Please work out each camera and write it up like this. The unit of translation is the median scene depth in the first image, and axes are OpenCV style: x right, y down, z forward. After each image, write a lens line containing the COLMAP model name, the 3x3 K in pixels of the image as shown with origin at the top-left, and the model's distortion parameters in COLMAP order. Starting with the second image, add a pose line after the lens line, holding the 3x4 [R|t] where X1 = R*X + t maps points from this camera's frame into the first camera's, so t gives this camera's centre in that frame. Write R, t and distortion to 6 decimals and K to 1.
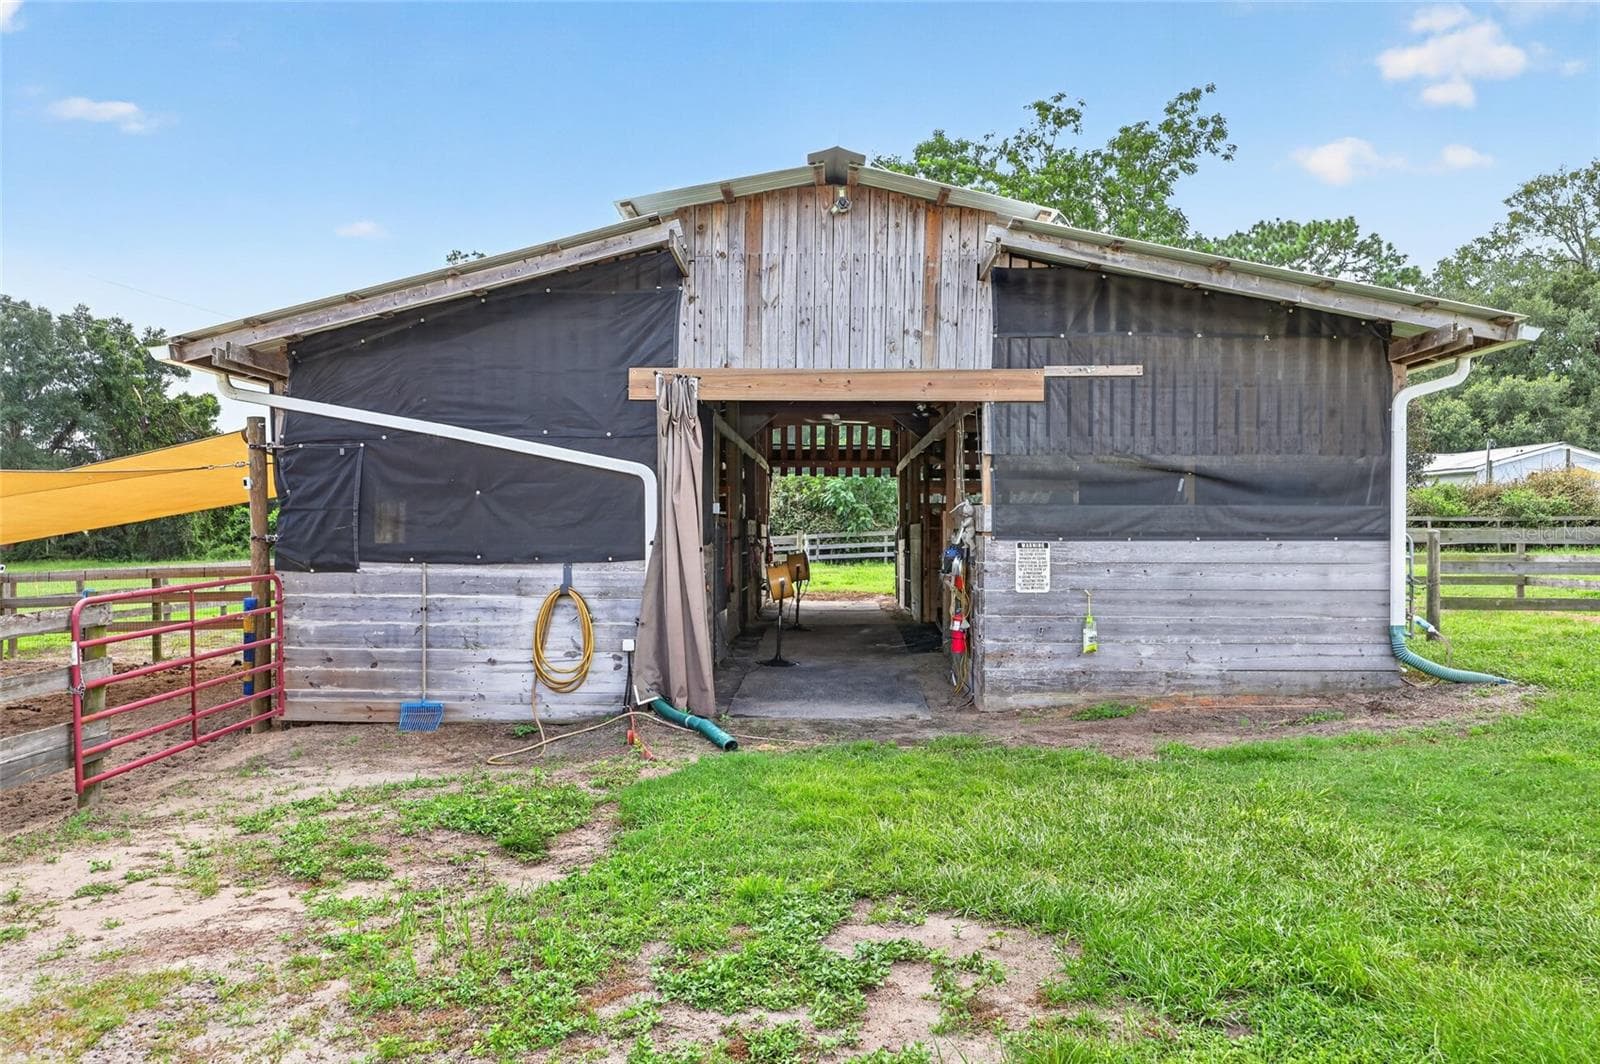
lens RADIAL K [[1229.6, 0, 798.3], [0, 1229.6, 522.6], [0, 0, 1]] dist [0.003860, -0.001299]
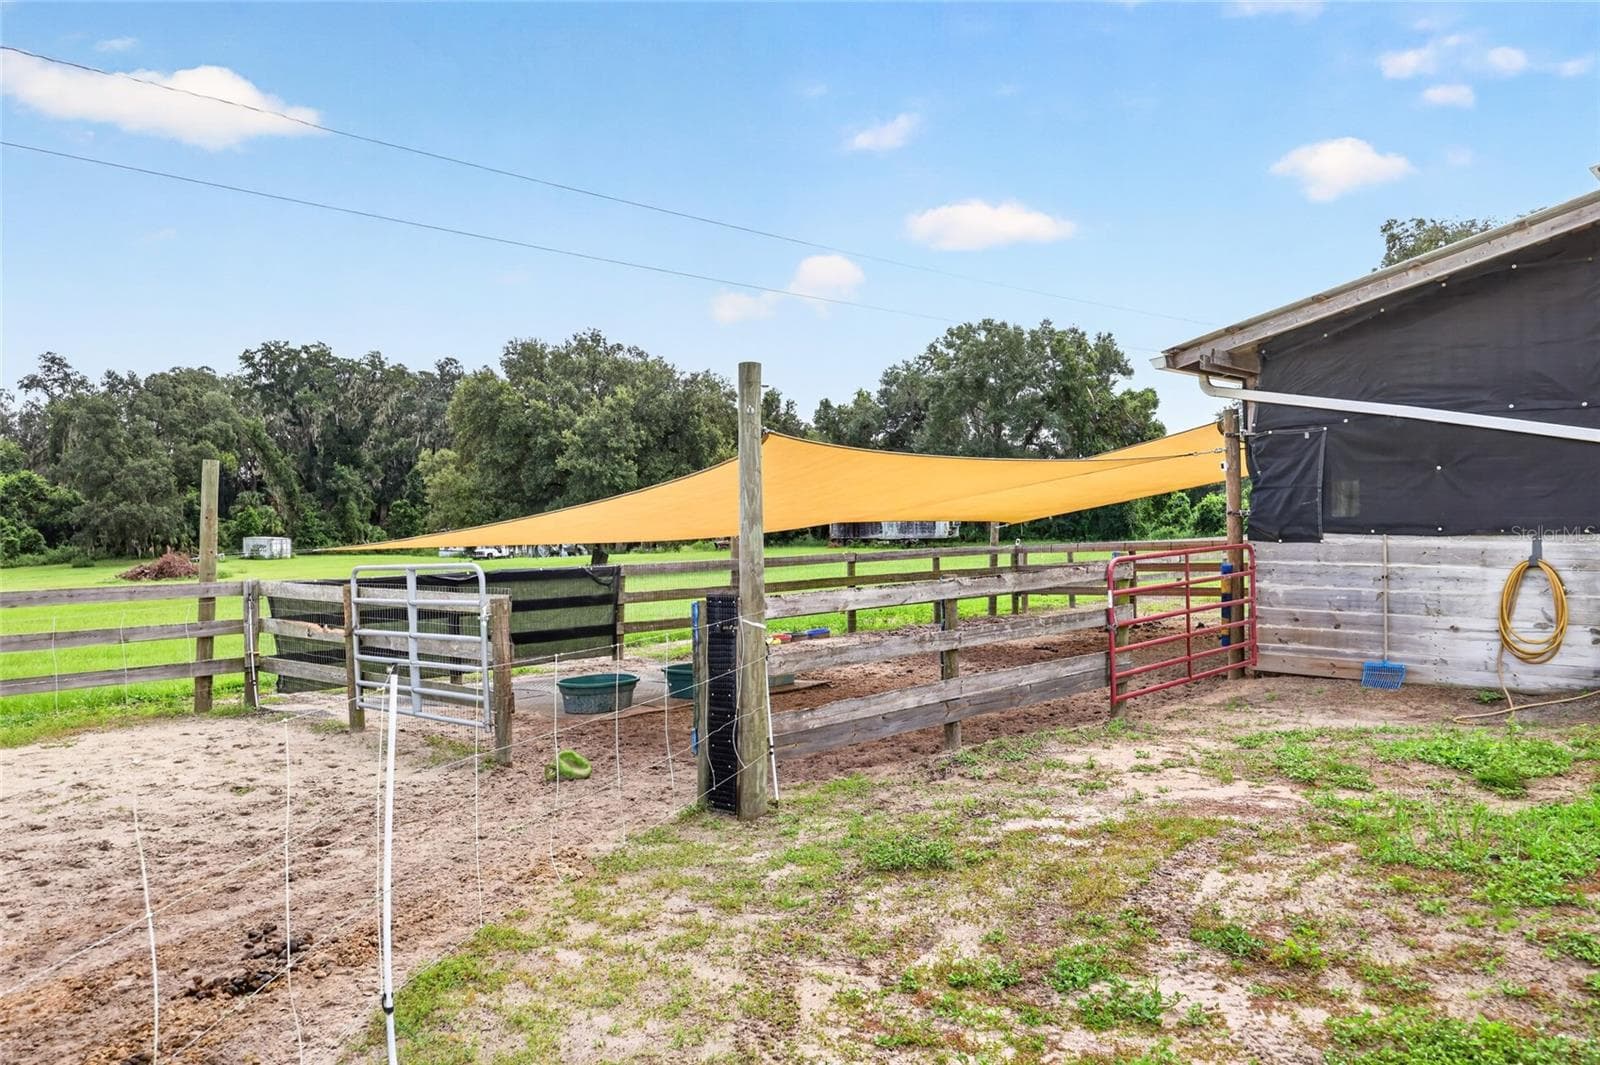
lens RADIAL K [[1229.6, 0, 798.3], [0, 1229.6, 523.1], [0, 0, 1]] dist [0.003860, -0.001299]
pose [[0.753716, -0.002574, -0.657195, 0.018890], [0.011302, 0.999895, 0.009047, 0.007135], [0.657103, -0.014247, 0.753666, -0.156875]]
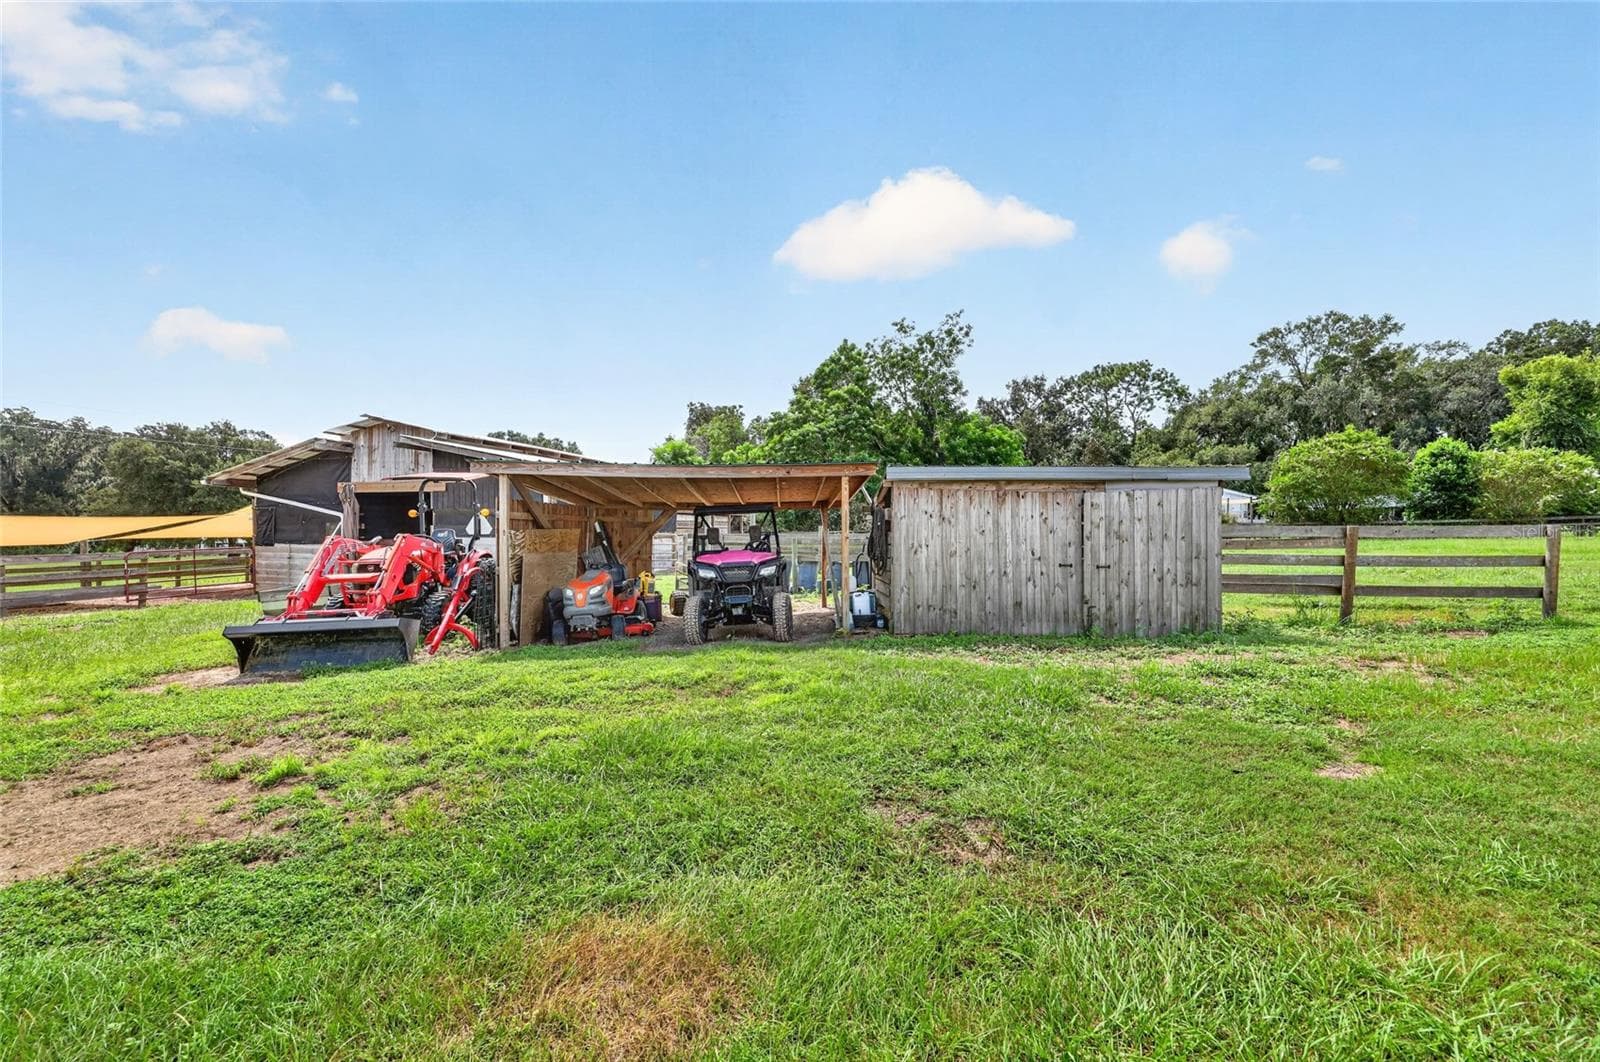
lens RADIAL K [[638.8, 0, 798.2], [0, 638.8, 527.4], [0, 0, 1]] dist [0.000250, 0.000095]
pose [[0.972316, -0.001306, -0.233666, 1.399988], [0.001300, 0.999999, -0.000181, -0.007869], [0.233666, -0.000128, 0.972317, -0.327258]]
